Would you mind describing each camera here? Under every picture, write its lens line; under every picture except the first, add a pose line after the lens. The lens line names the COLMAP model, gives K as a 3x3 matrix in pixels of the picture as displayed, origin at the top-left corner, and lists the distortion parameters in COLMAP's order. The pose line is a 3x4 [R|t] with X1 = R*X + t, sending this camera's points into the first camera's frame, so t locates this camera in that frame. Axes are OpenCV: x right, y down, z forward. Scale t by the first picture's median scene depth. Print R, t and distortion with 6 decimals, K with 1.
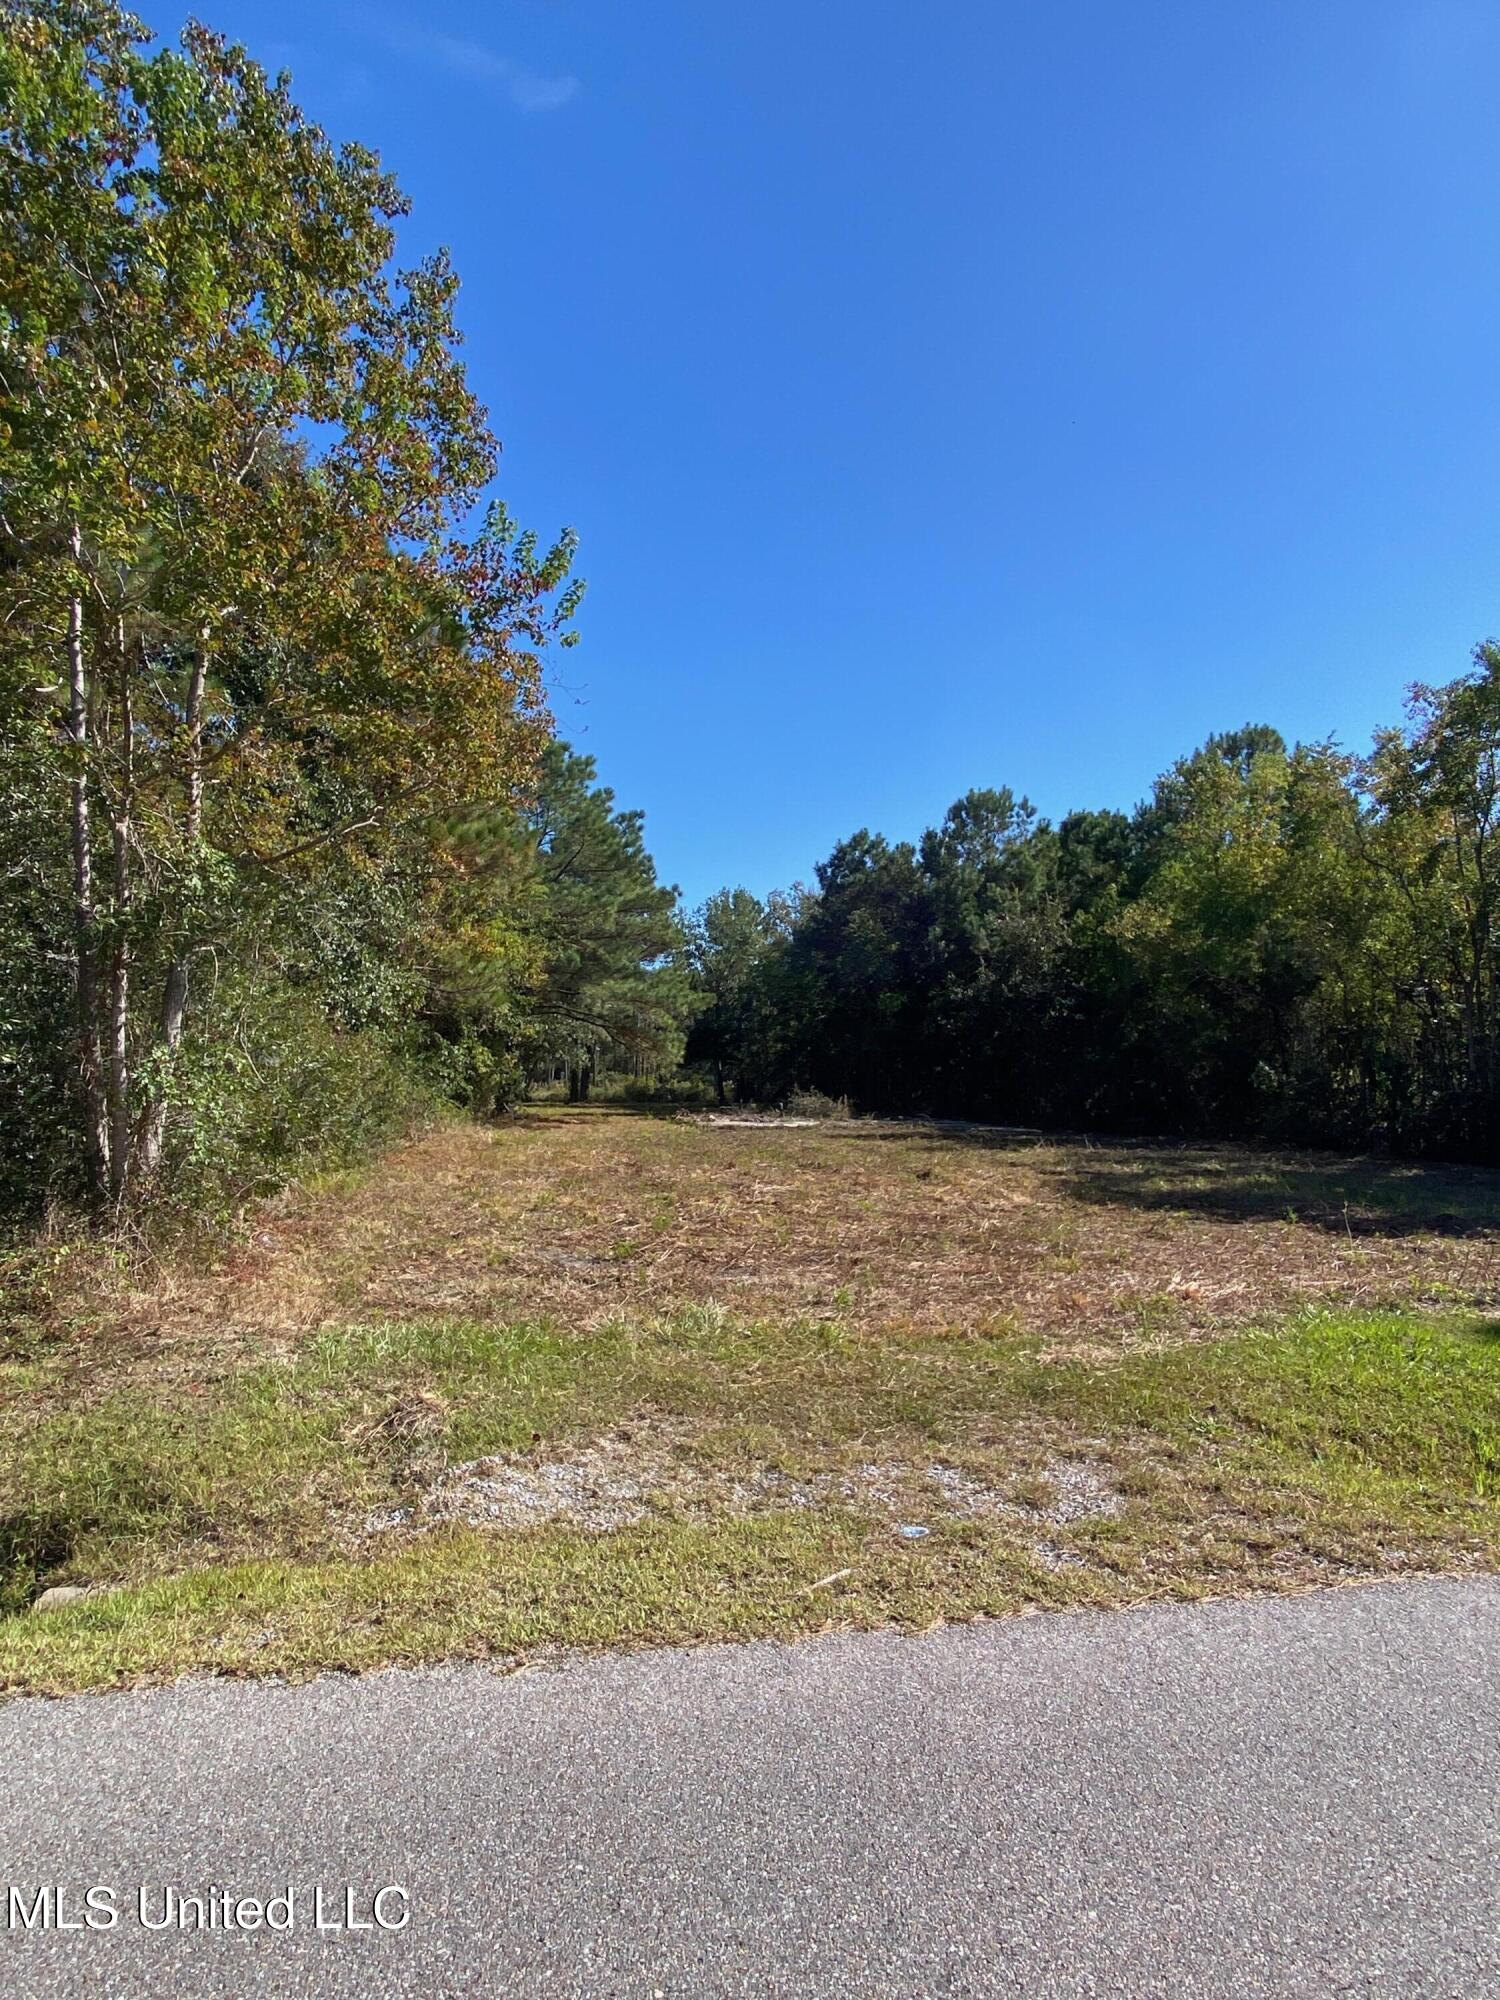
lens RADIAL K [[1157.5, 0, 730.7], [0, 1157.5, 986.8], [0, 0, 1]] dist [-0.007744, -0.004273]
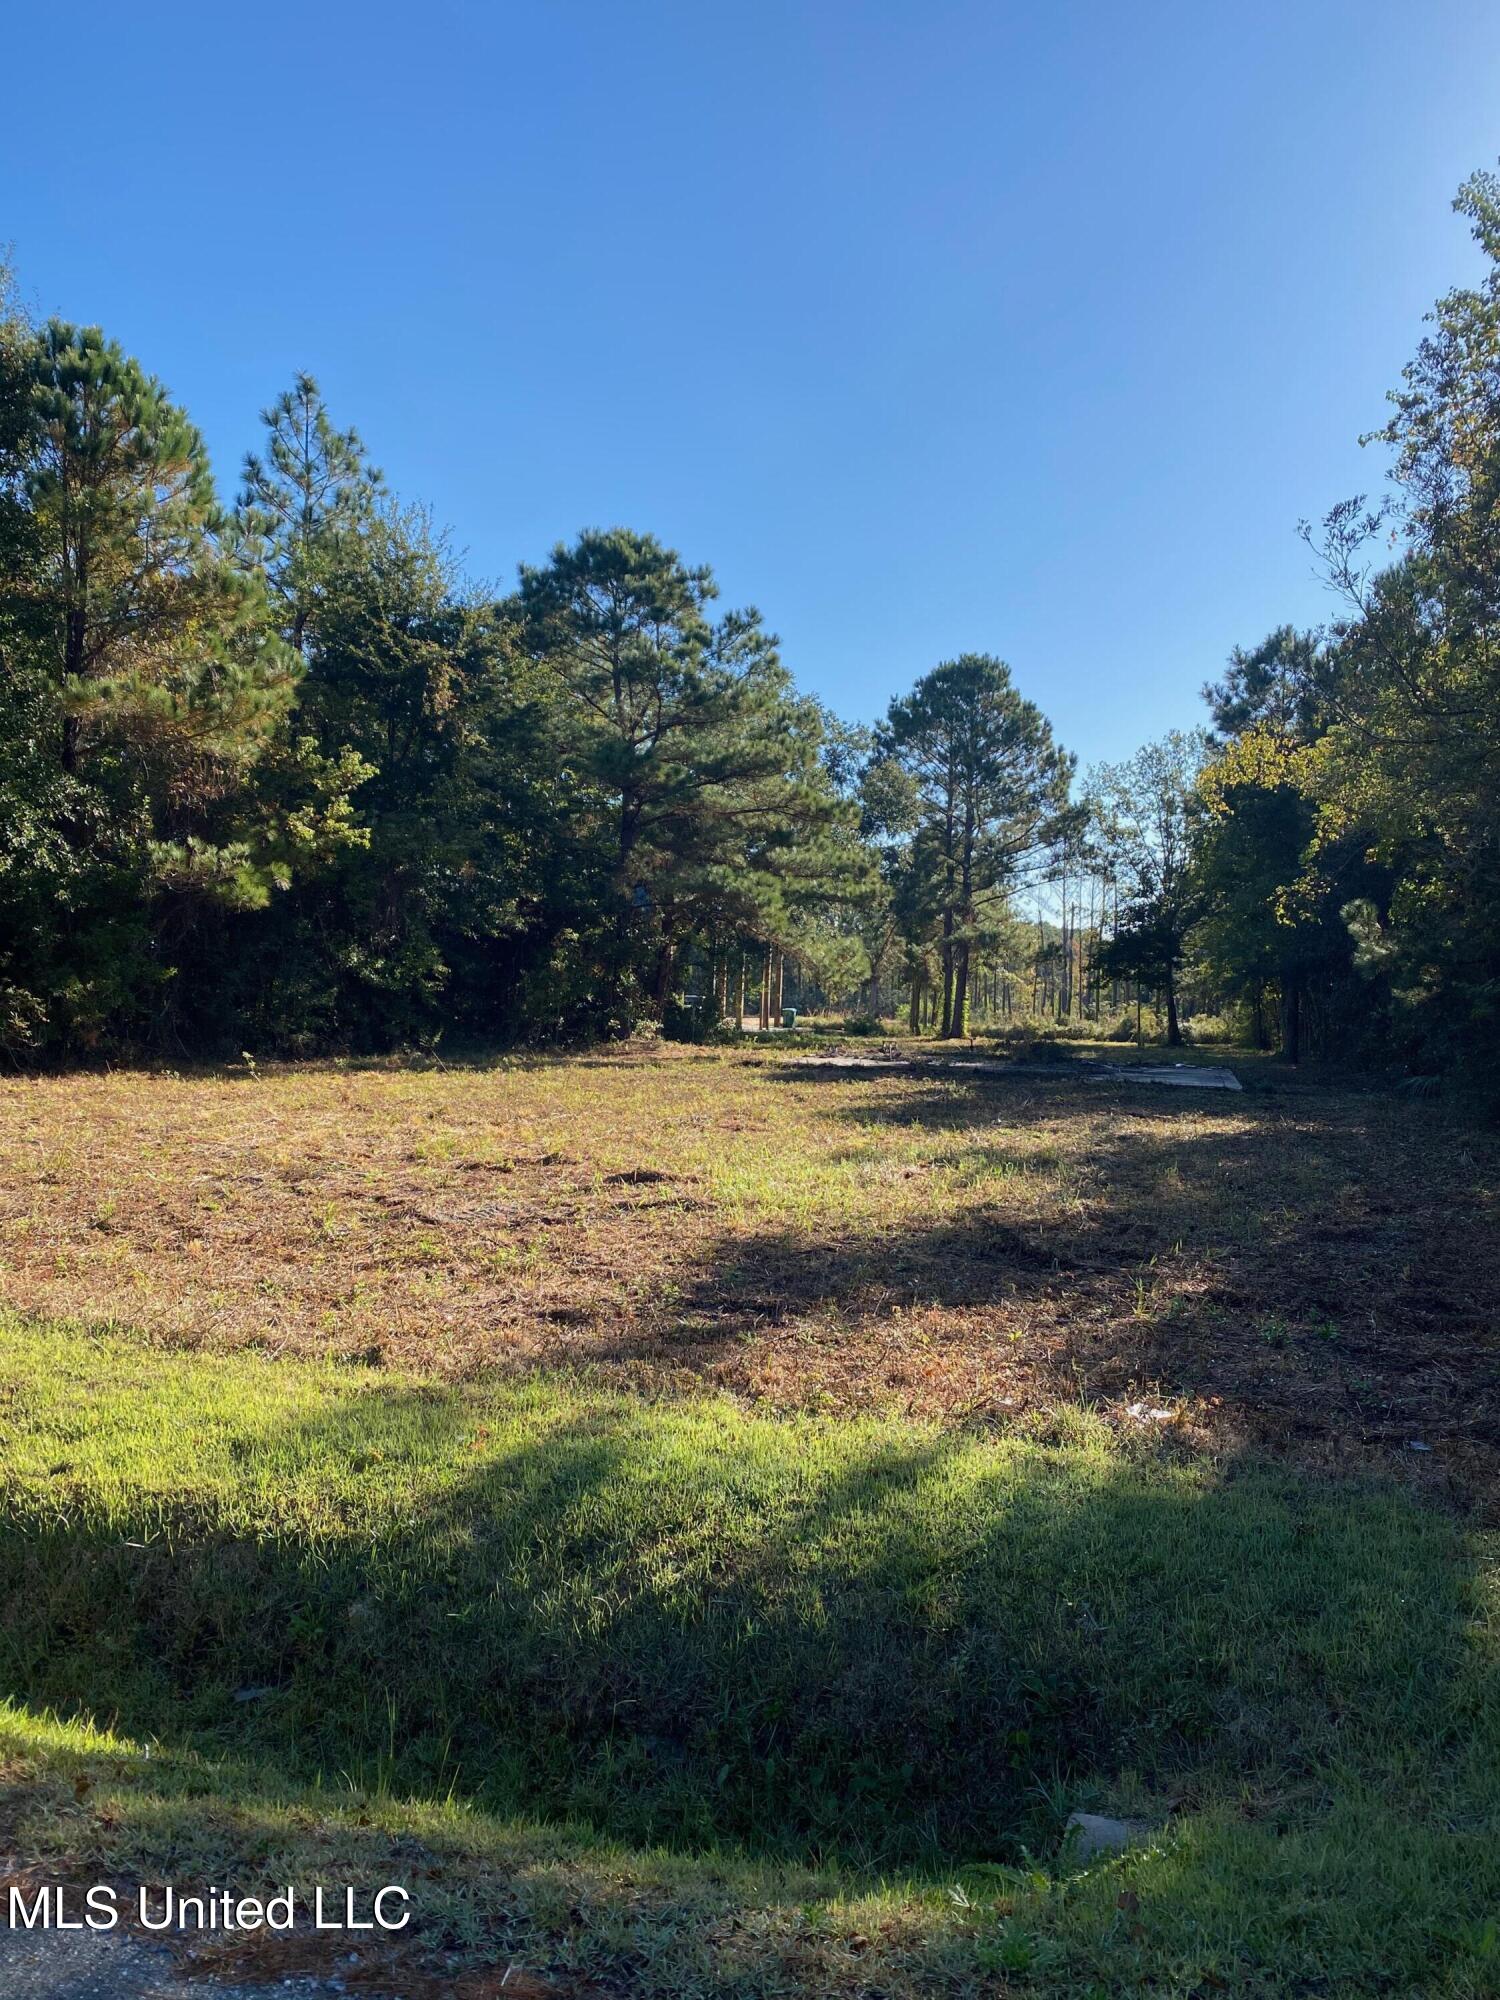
lens RADIAL K [[1580.0, 0, 753.0], [0, 1580.0, 1003.5], [0, 0, 1]] dist [0.005548, -0.003356]
pose [[0.894882, 0.011240, -0.446161, 0.268700], [0.021128, 0.997495, 0.067506, 0.009476], [0.445802, -0.069837, 0.892403, 0.062901]]
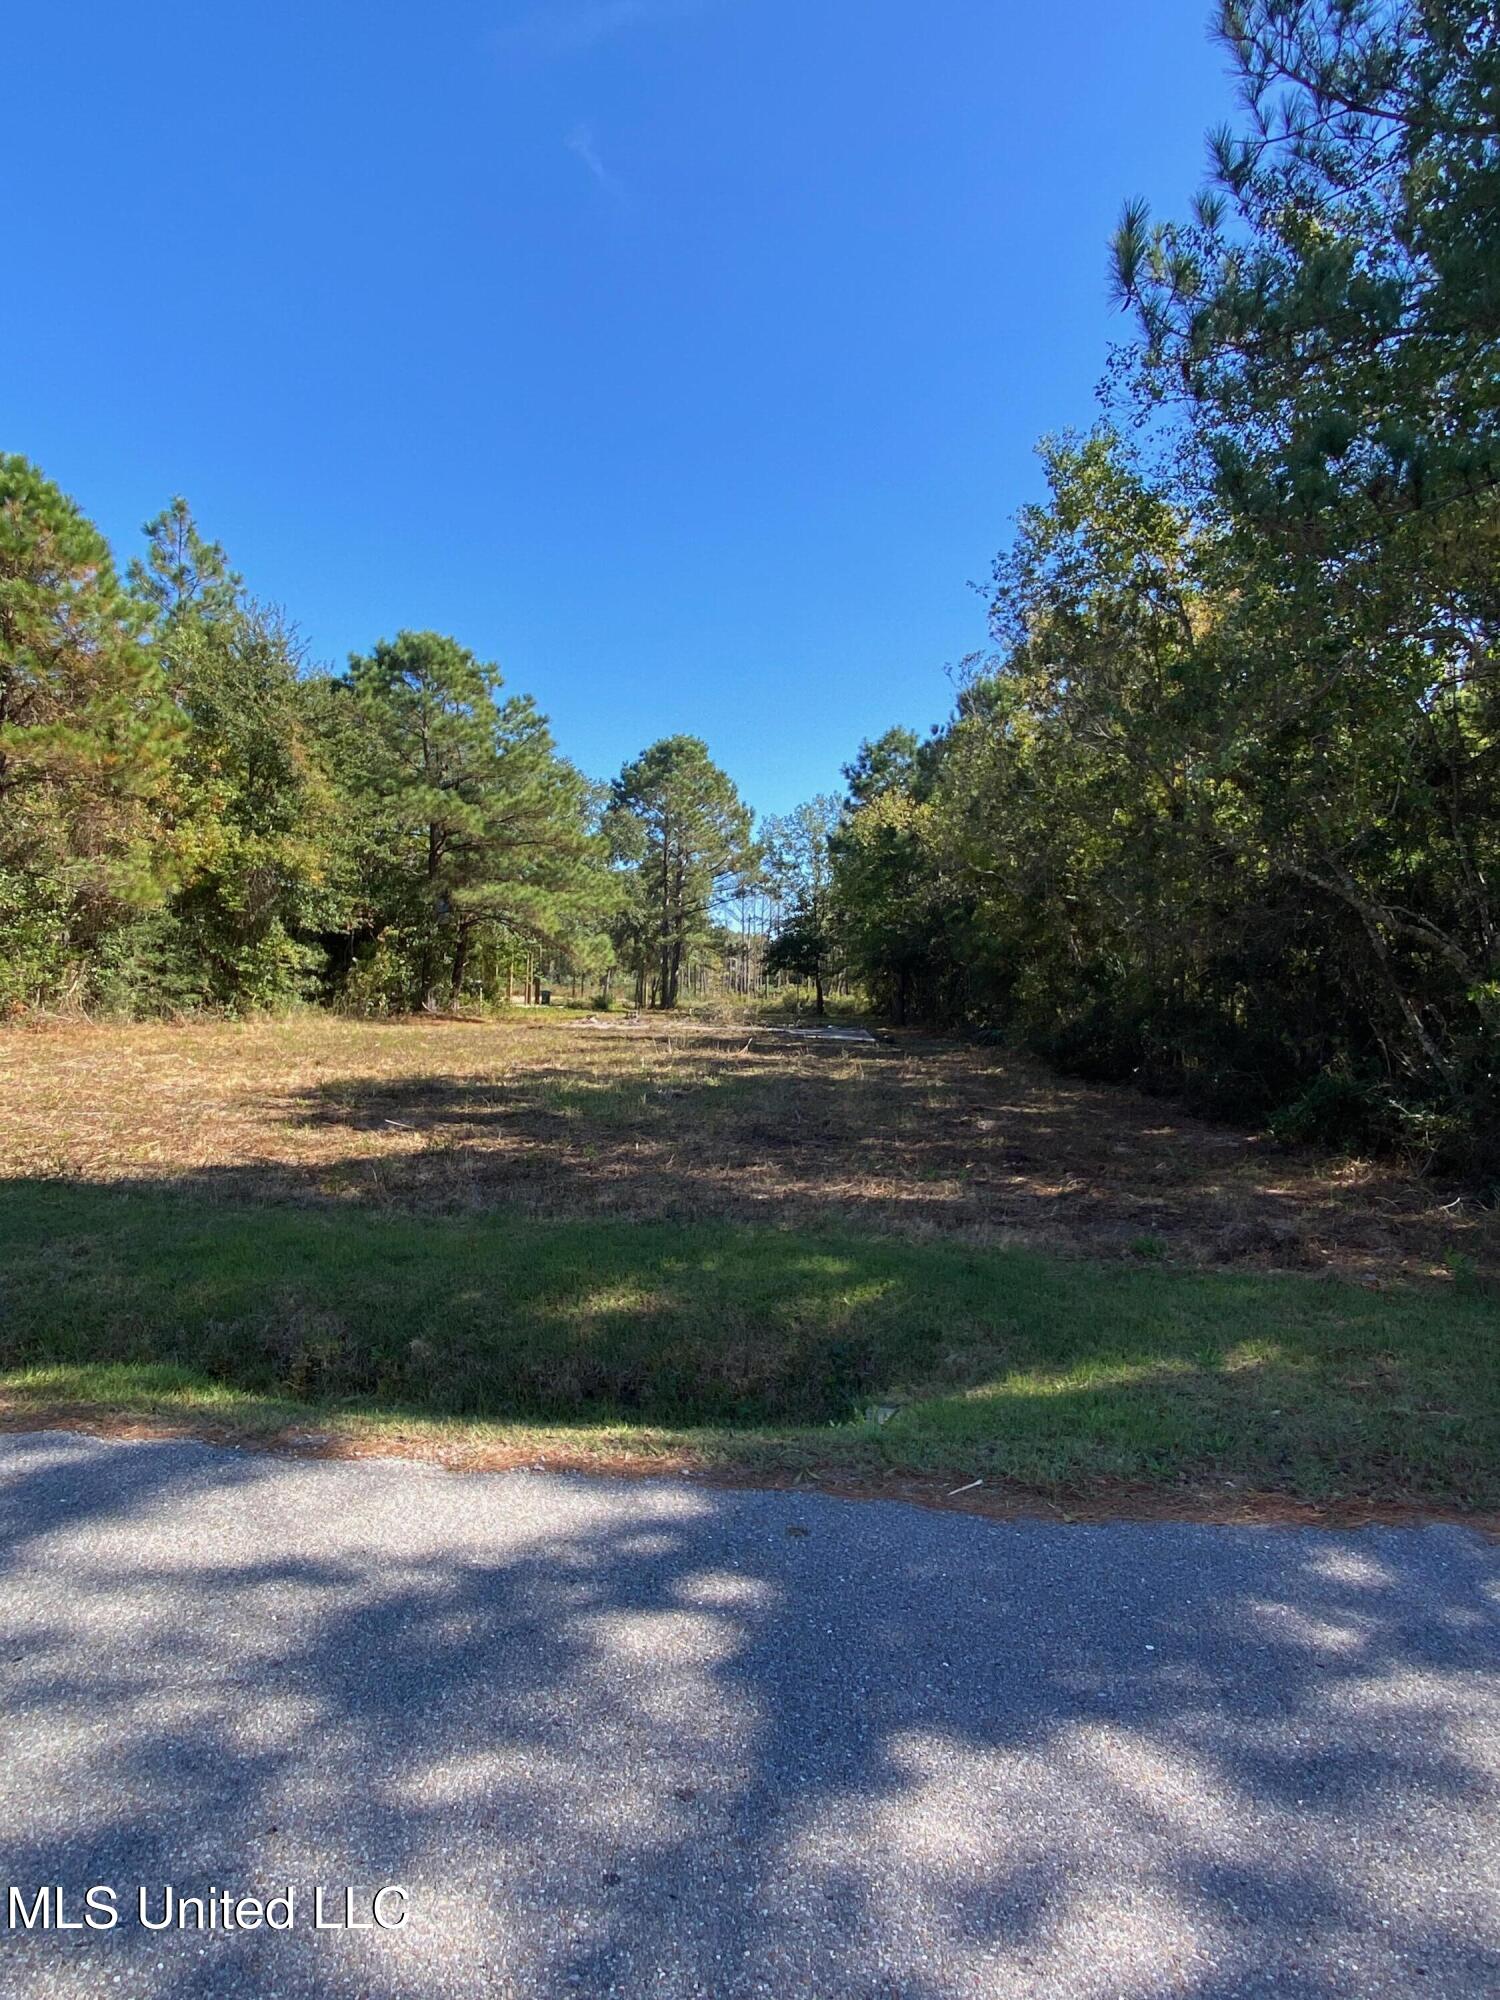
lens RADIAL K [[1157.5, 0, 759.3], [0, 1157.5, 995.2], [0, 0, 1]] dist [-0.007744, -0.004273]
pose [[0.968890, 0.012630, -0.247169, 0.264998], [0.006843, 0.996948, 0.077767, 0.009827], [0.247397, -0.077039, 0.965847, 0.041376]]
